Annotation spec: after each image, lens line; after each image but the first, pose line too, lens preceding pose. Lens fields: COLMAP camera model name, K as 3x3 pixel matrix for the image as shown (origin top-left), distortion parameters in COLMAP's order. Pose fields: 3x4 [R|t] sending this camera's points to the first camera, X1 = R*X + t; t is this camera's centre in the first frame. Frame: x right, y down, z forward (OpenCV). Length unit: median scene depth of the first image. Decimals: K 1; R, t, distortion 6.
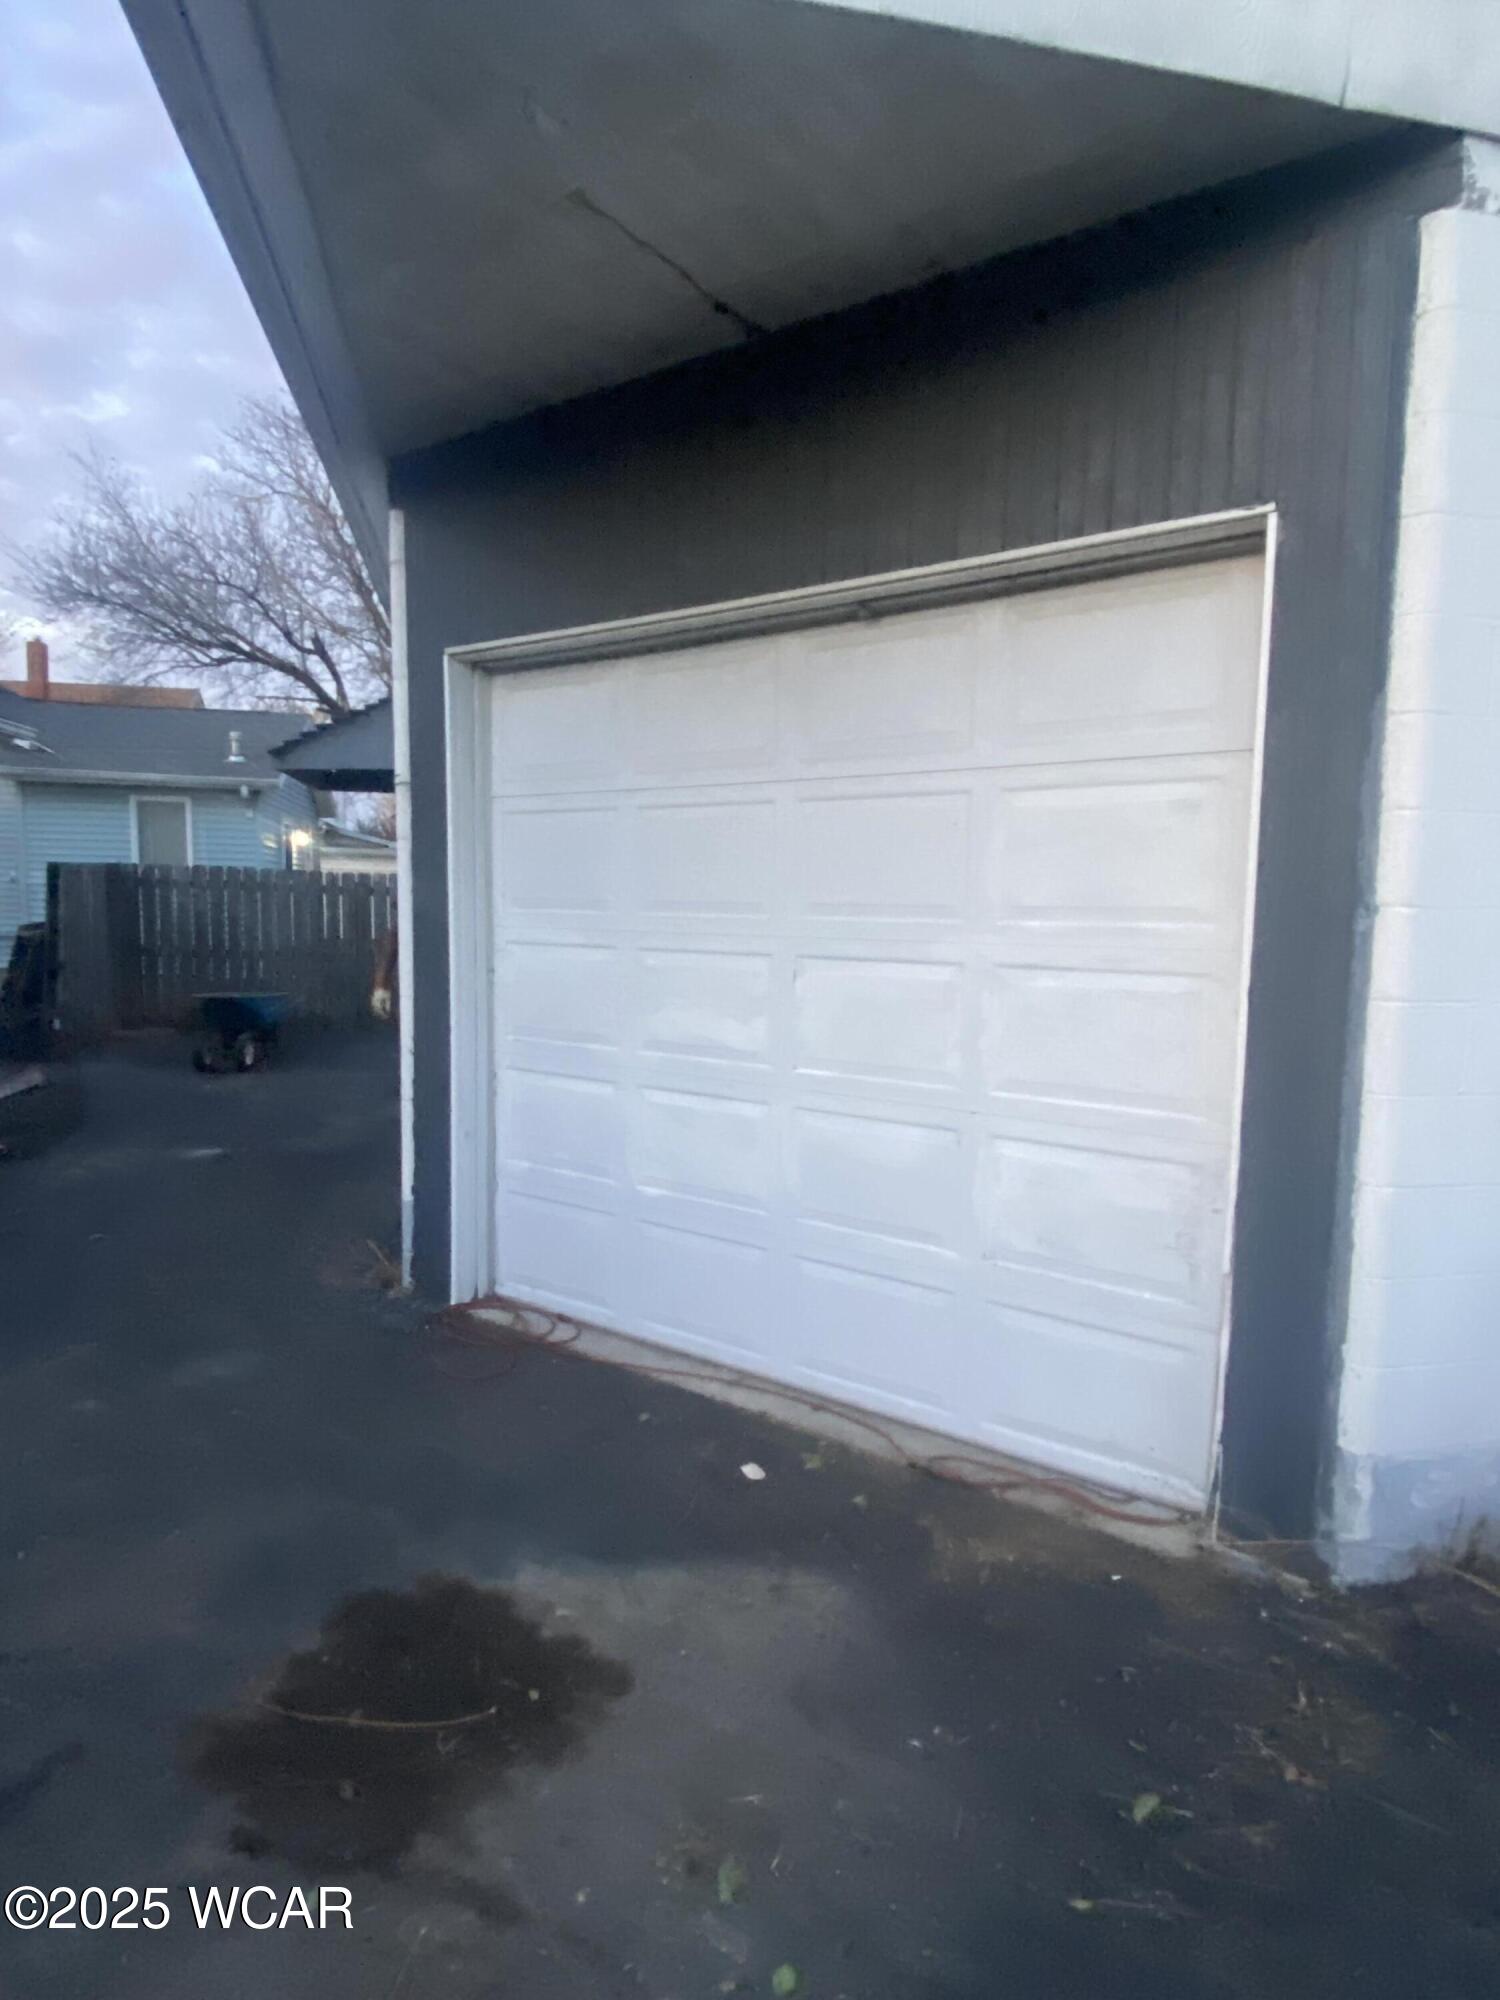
lens RADIAL K [[1099.3, 0, 750.0], [0, 1099.3, 1000.0], [0, 0, 1]] dist [-0.001615, -0.001776]
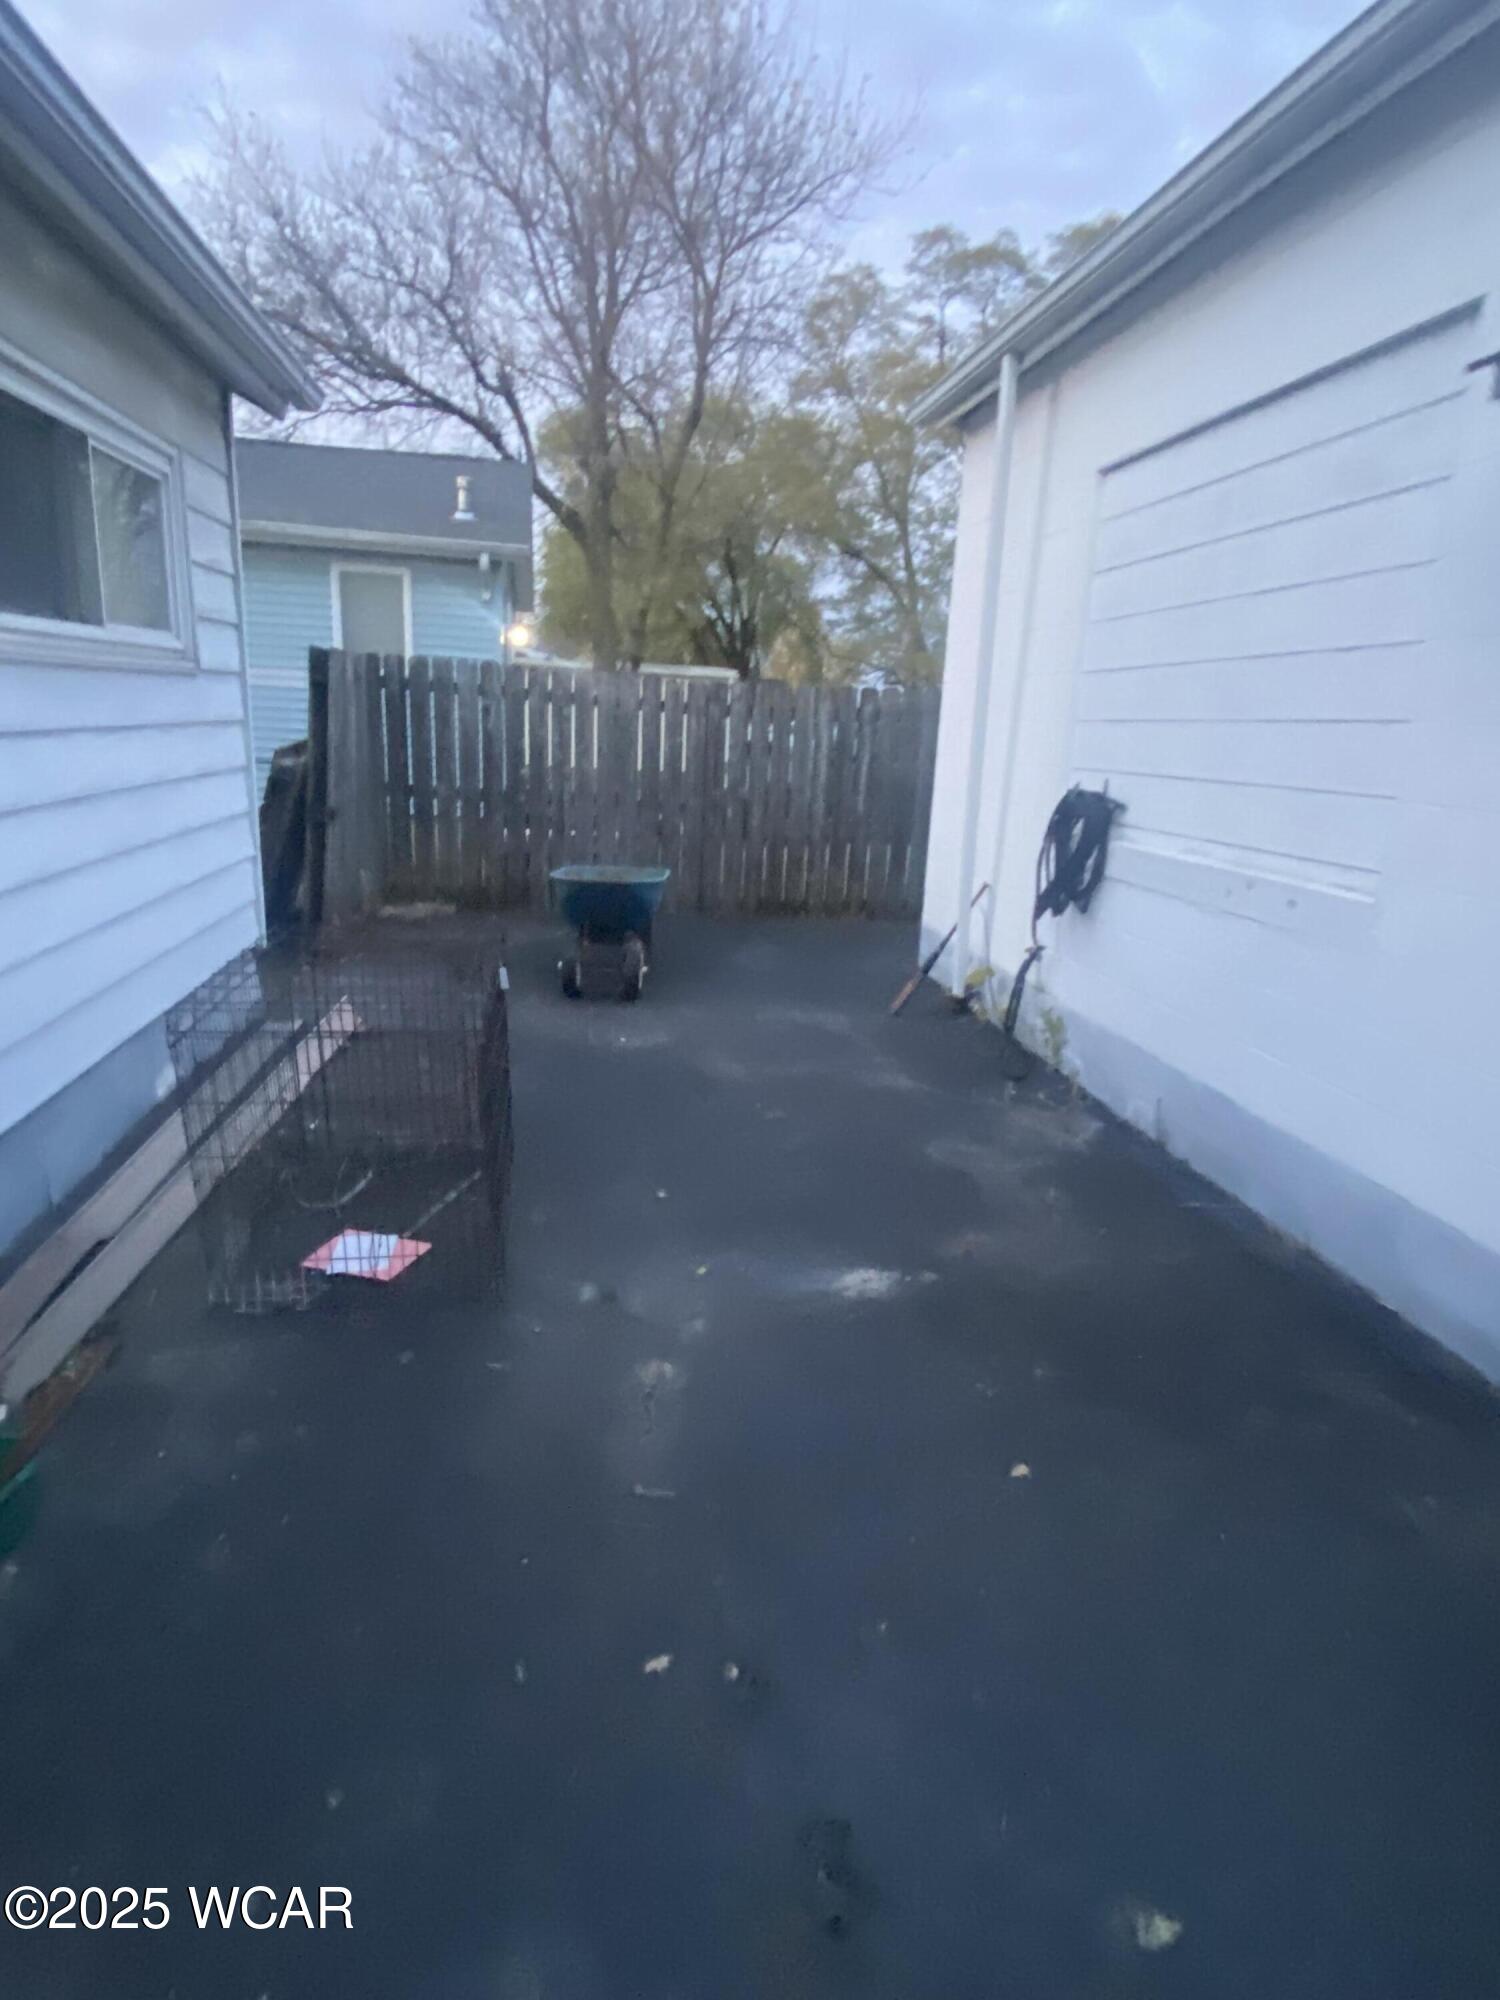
lens RADIAL K [[1099.3, 0, 750.0], [0, 1099.3, 1000.0], [0, 0, 1]] dist [-0.001615, -0.001776]
pose [[0.997450, 0.050462, -0.050478, -0.289722], [-0.042039, 0.986882, 0.155872, -0.028985], [0.057681, -0.153353, 0.986487, 0.305091]]
